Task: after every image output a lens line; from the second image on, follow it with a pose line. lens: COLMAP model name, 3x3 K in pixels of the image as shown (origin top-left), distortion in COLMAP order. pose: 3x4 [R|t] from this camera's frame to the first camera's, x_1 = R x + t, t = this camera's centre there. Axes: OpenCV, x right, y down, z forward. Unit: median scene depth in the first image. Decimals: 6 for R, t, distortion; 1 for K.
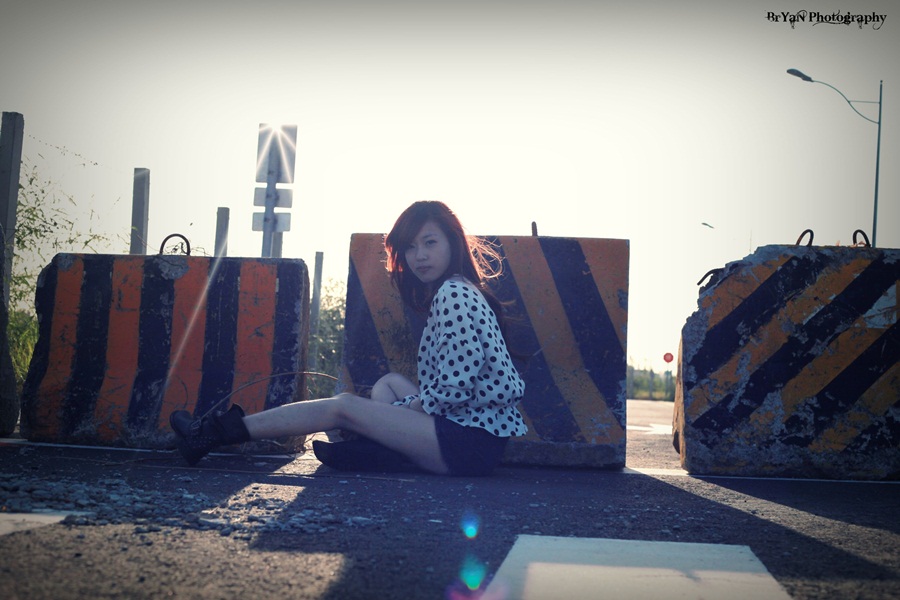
lens RADIAL K [[1330.2, 0, 450.0], [0, 1330.2, 300.0], [0, 0, 1]] dist [-0.095750, -0.087686]
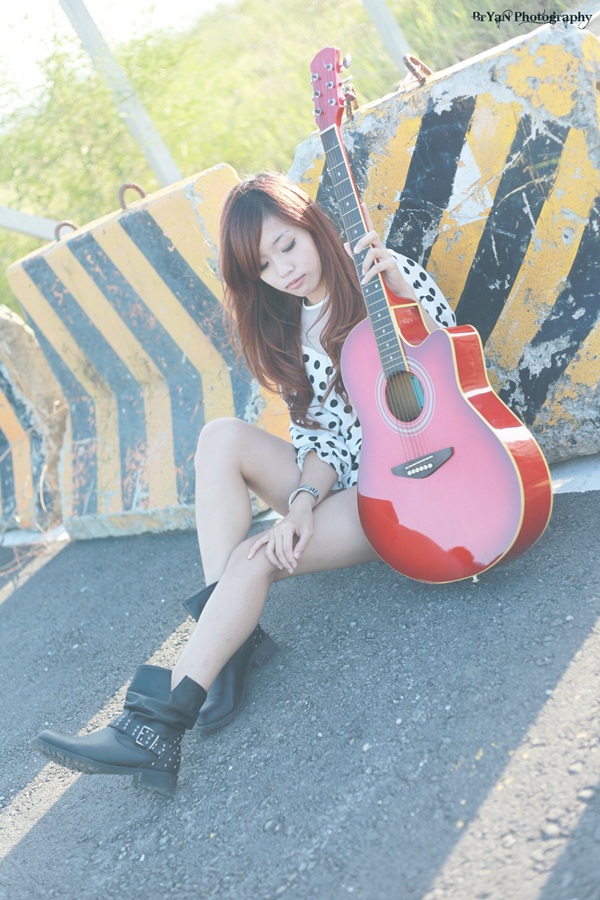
lens RADIAL K [[1330.2, 0, 300.0], [0, 1330.2, 450.0], [0, 0, 1]] dist [-0.095750, -0.087686]
pose [[0.685461, -0.200380, -0.699994, 0.706630], [0.525038, 0.802110, 0.284526, -0.112913], [0.504458, -0.562555, 0.655022, 0.542825]]
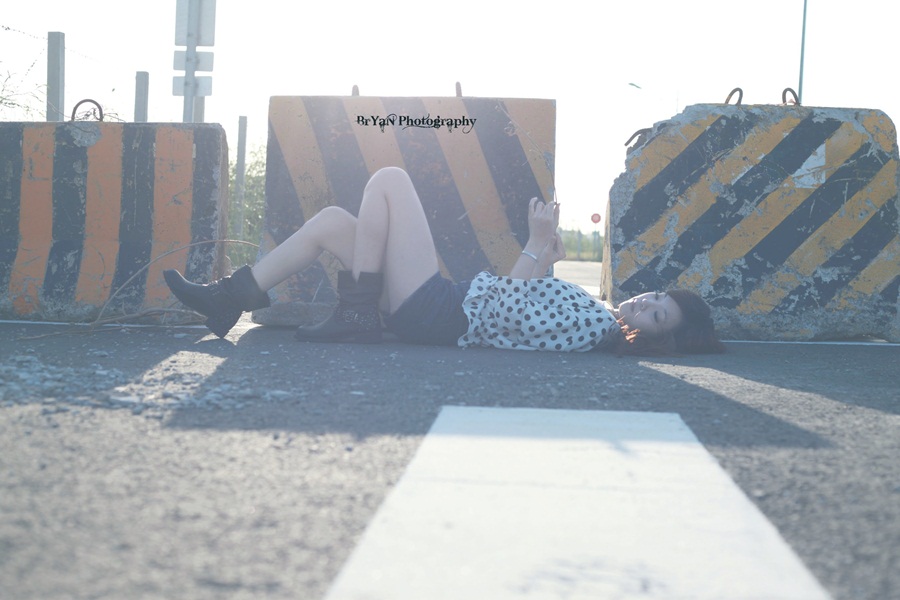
lens RADIAL K [[1330.2, 0, 450.0], [0, 1330.2, 300.0], [0, 0, 1]] dist [-0.095750, -0.087686]
pose [[0.998453, -0.017309, 0.052843, 0.003623], [0.011790, 0.994609, 0.103026, -0.000256], [-0.054342, -0.102244, 0.993274, 0.021050]]
